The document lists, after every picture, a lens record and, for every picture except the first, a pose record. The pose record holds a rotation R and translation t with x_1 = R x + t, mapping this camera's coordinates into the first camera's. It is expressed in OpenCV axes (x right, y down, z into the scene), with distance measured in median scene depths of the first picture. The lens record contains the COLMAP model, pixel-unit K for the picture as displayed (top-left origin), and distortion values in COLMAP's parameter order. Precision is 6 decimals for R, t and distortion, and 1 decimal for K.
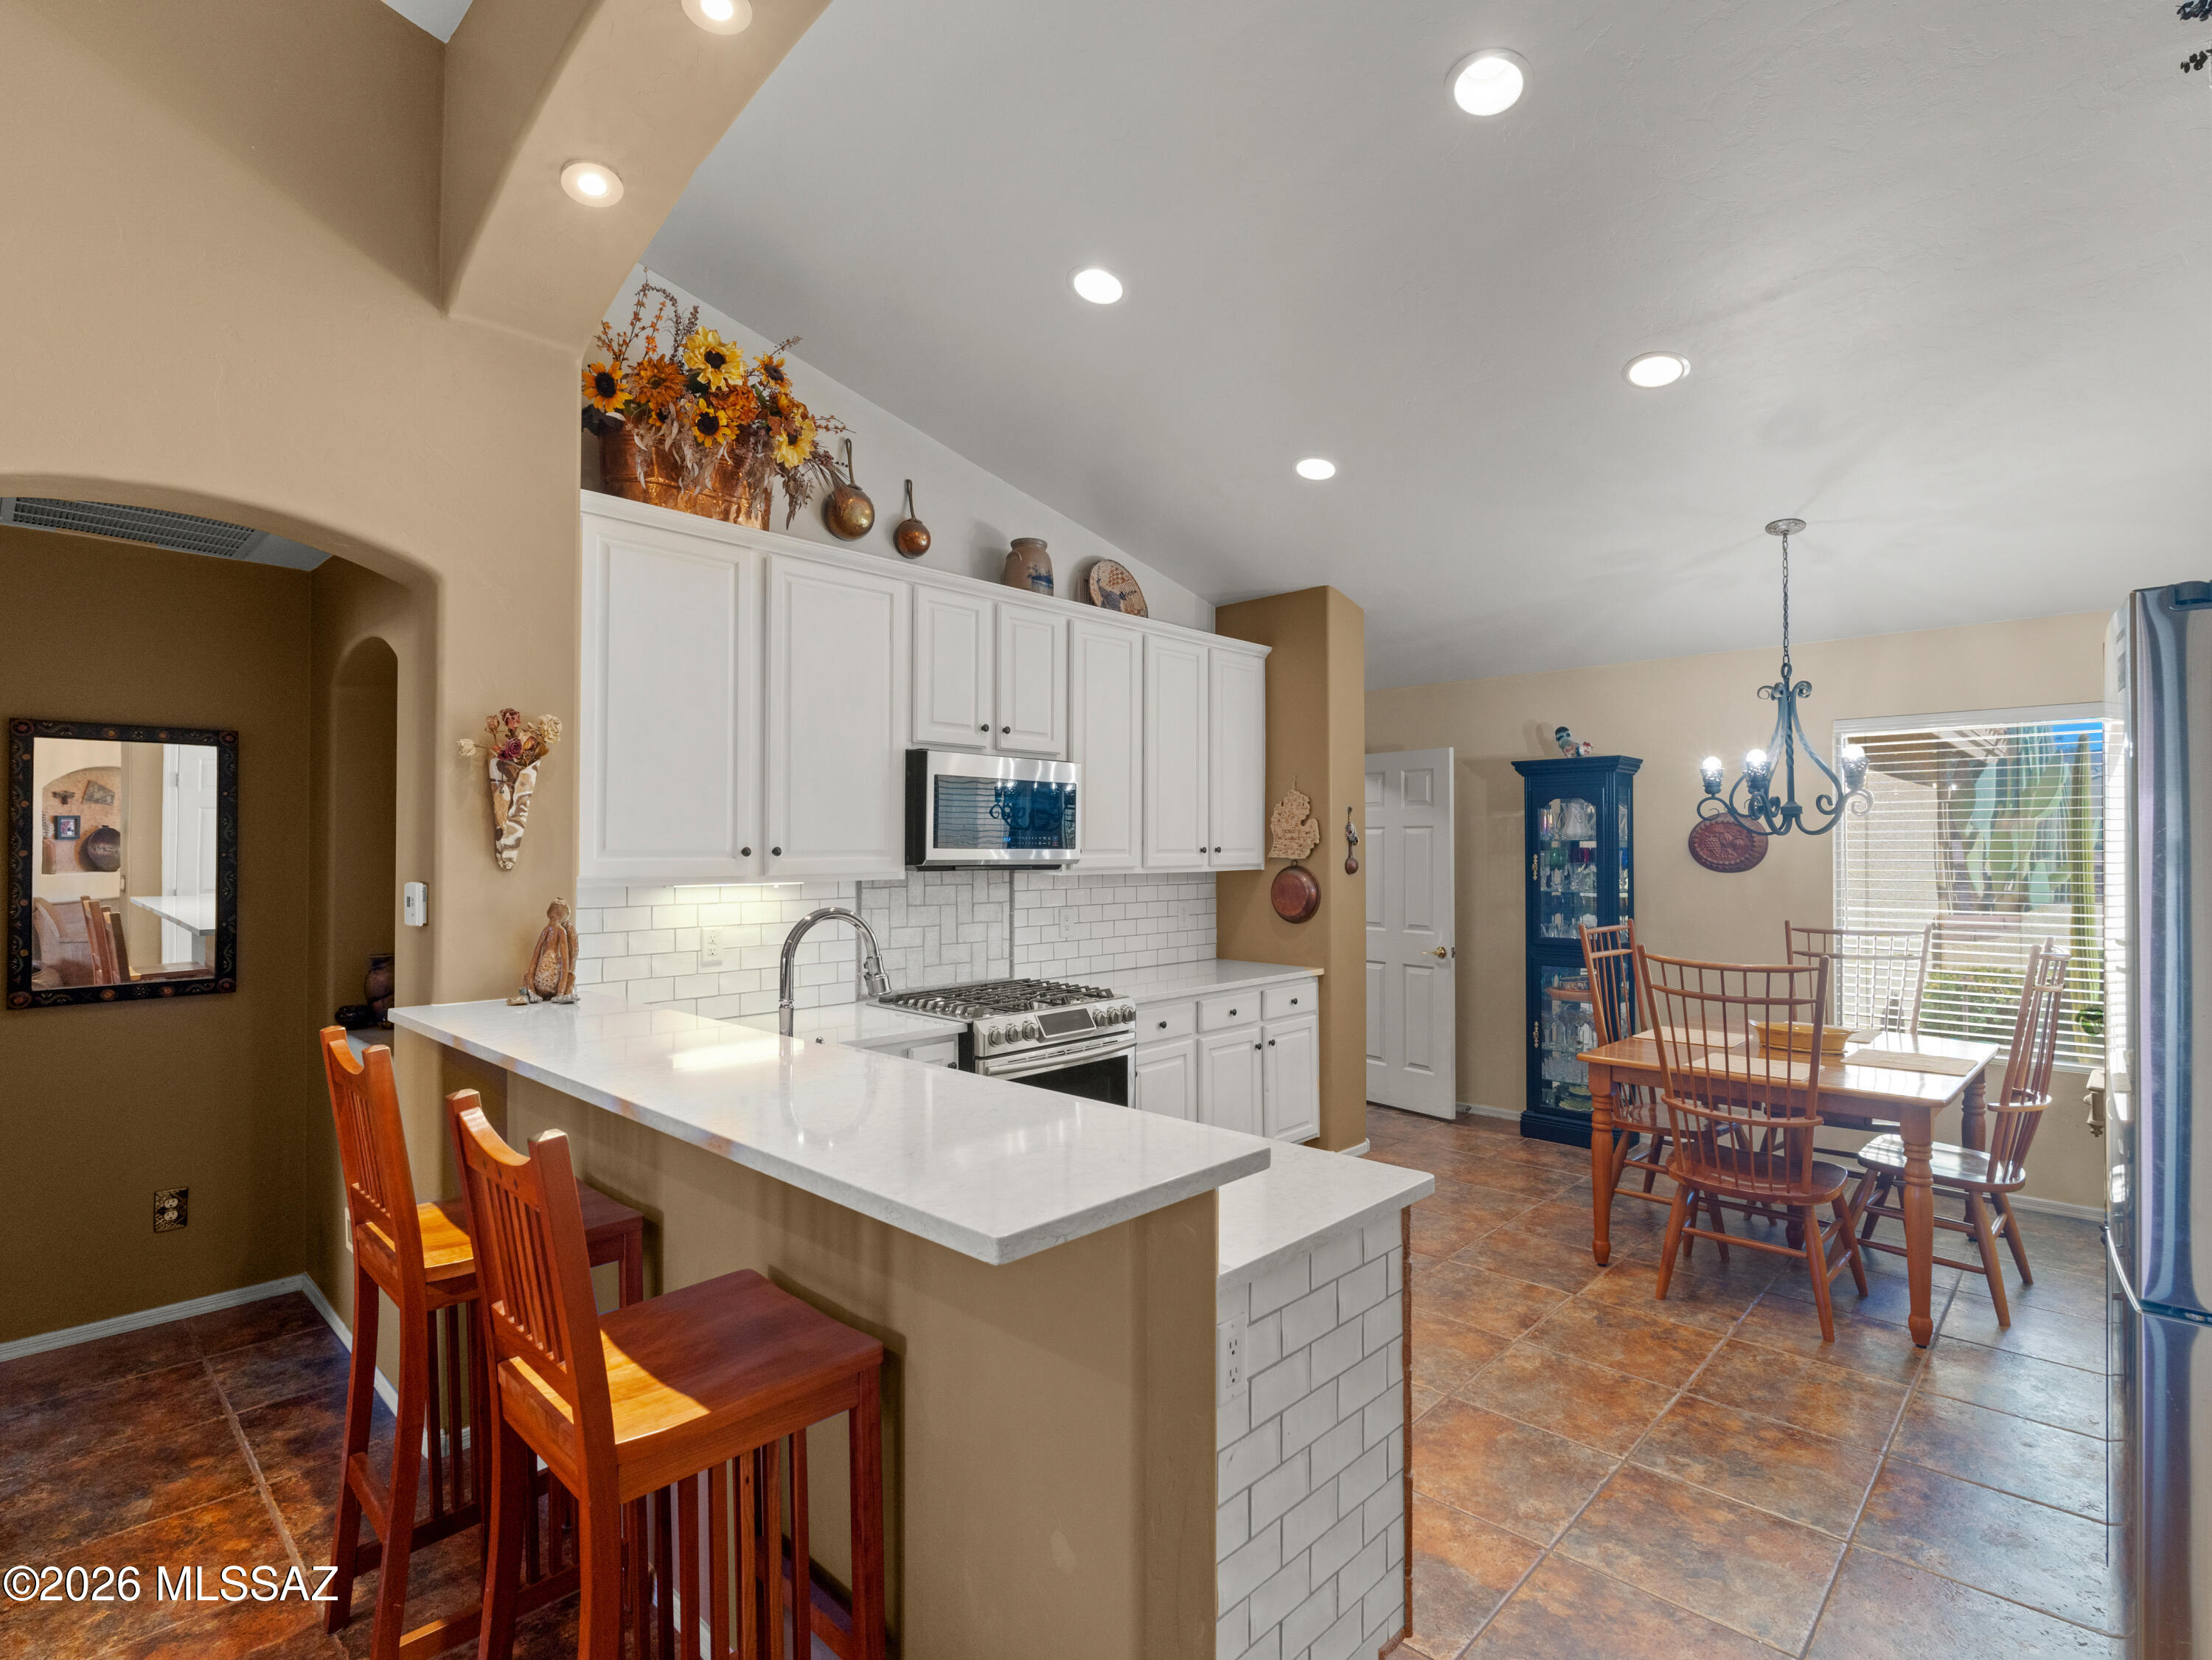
lens RADIAL K [[1090.7, 0, 1119.7], [0, 1090.7, 826.6], [0, 0, 1]] dist [0.000941, 0.001211]
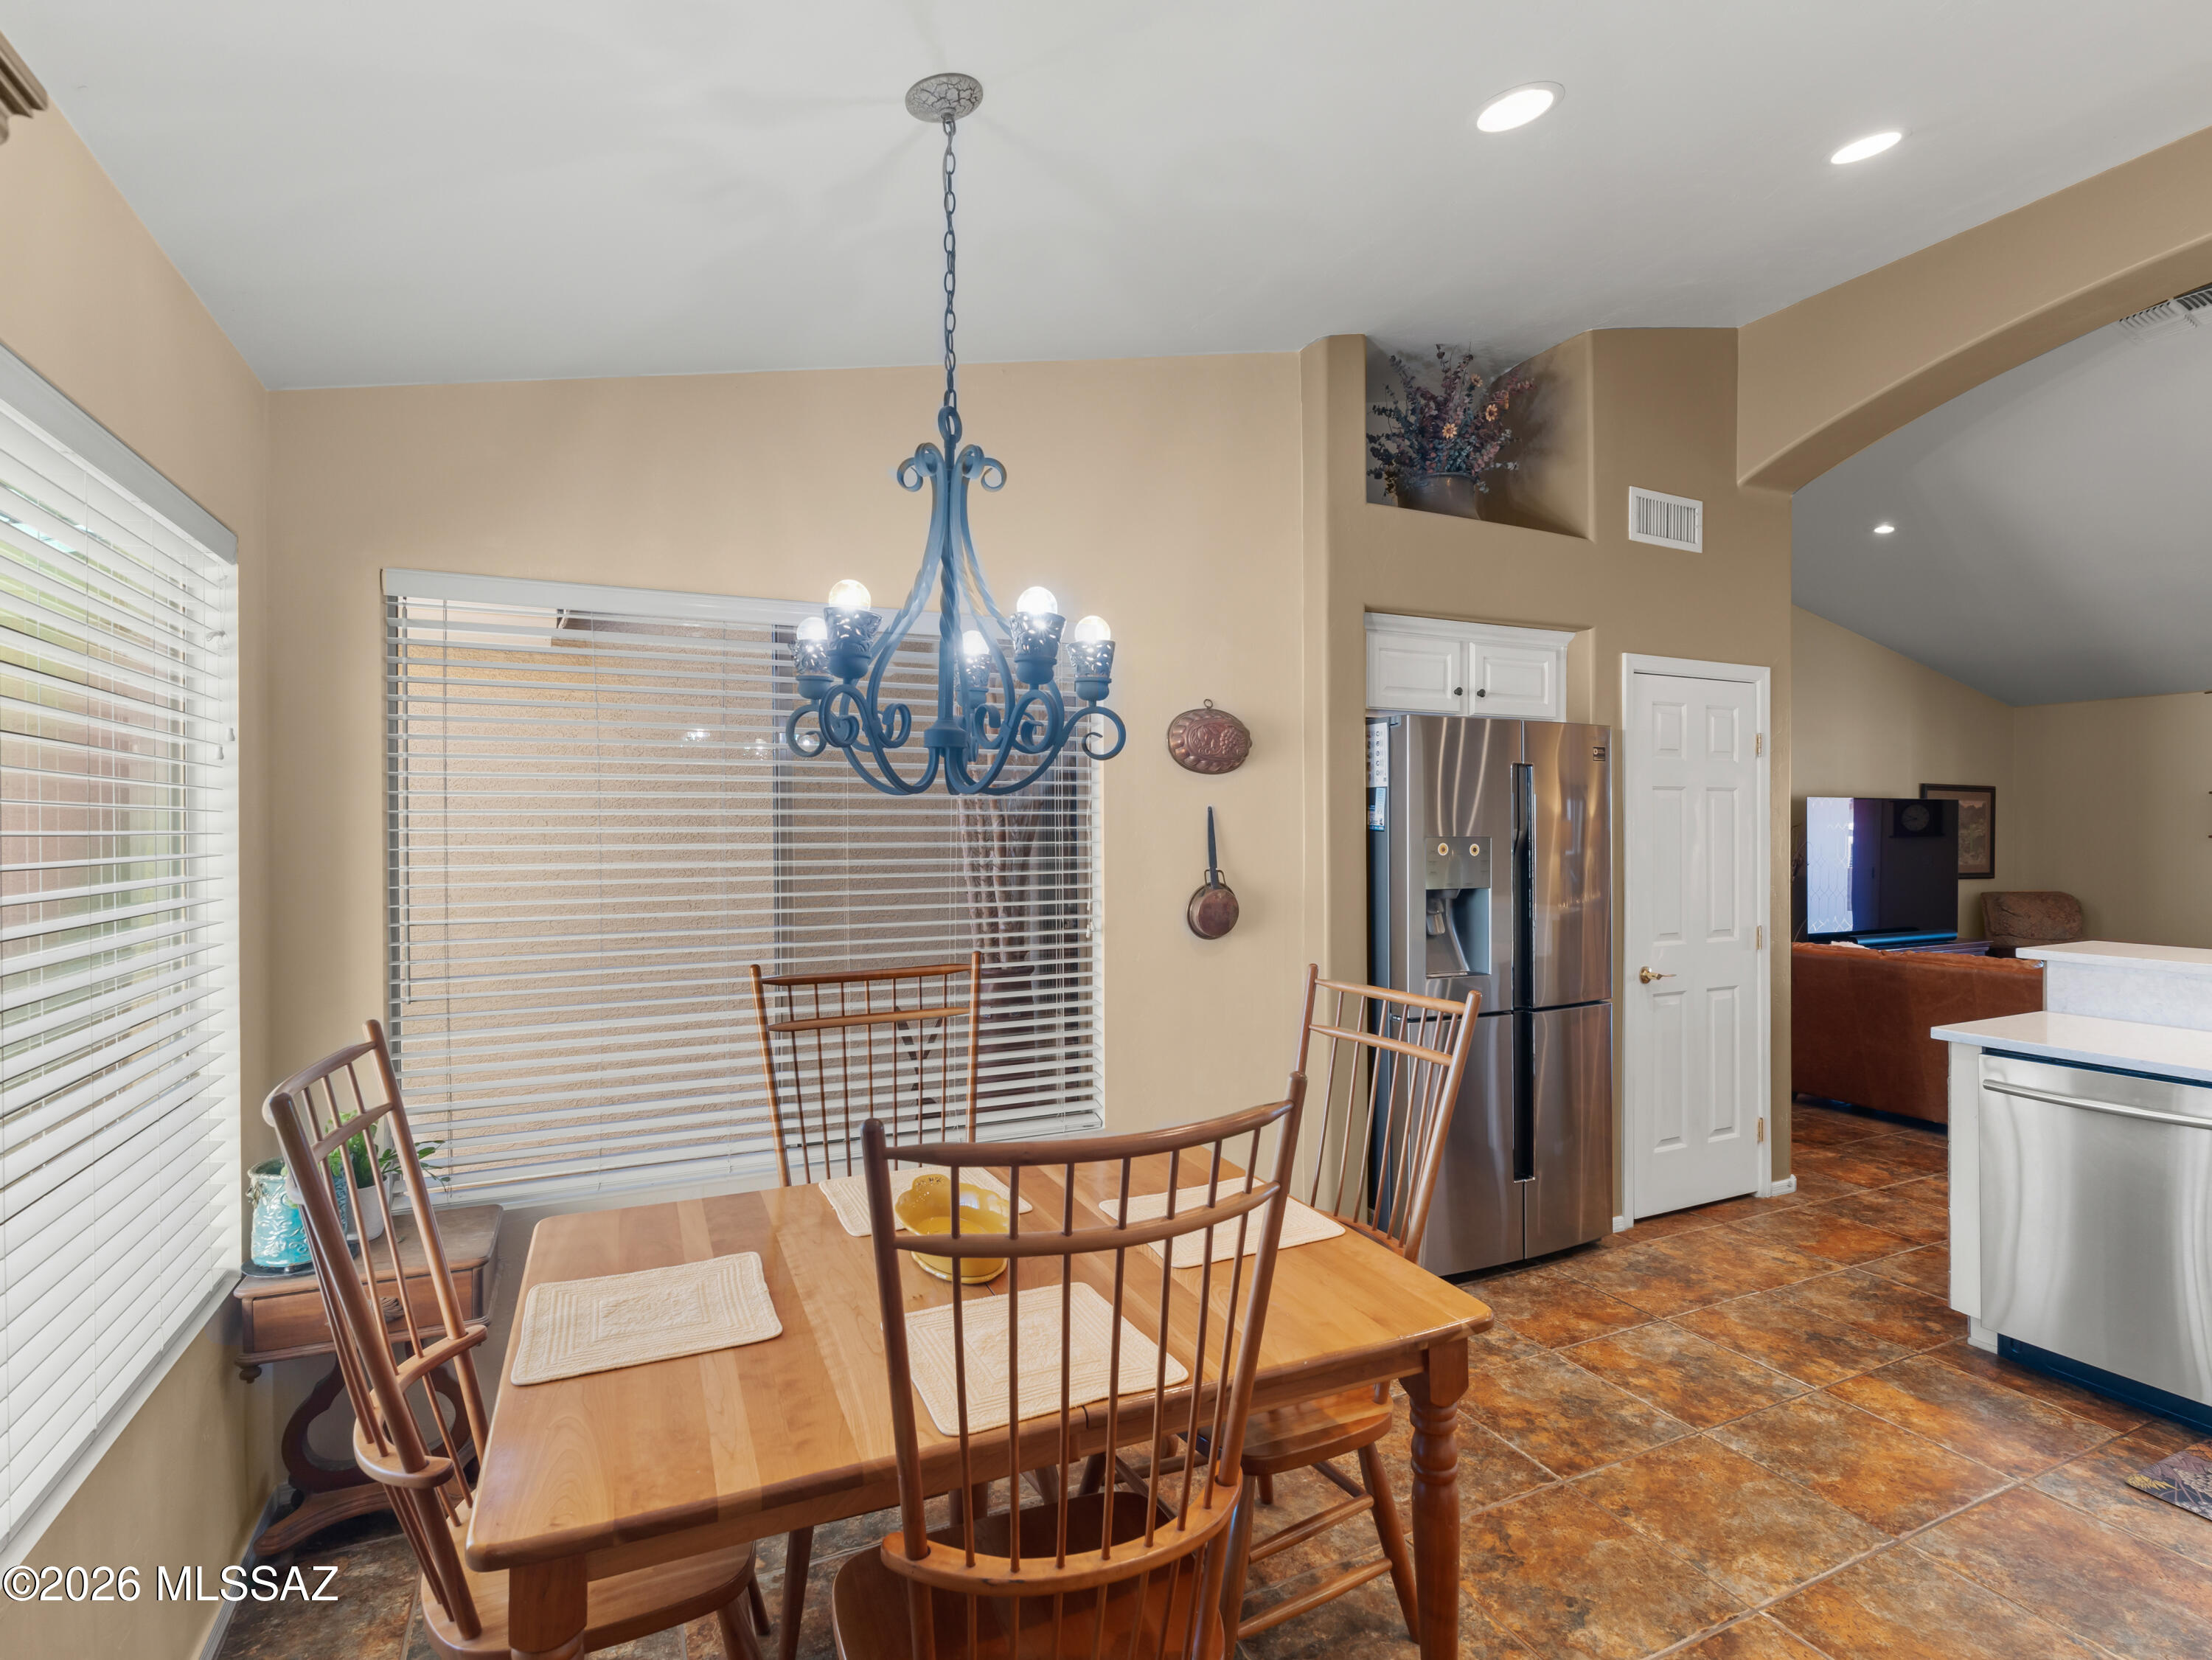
lens RADIAL K [[1110.8, 0, 1106.0], [0, 1110.8, 830.0], [0, 0, 1]] dist [-0.005639, 0.000978]
pose [[-0.930315, -0.001124, 0.366759, 0.344005], [-0.007160, 0.999860, -0.015099, 0.025600], [-0.366691, -0.016673, -0.930193, 1.244552]]
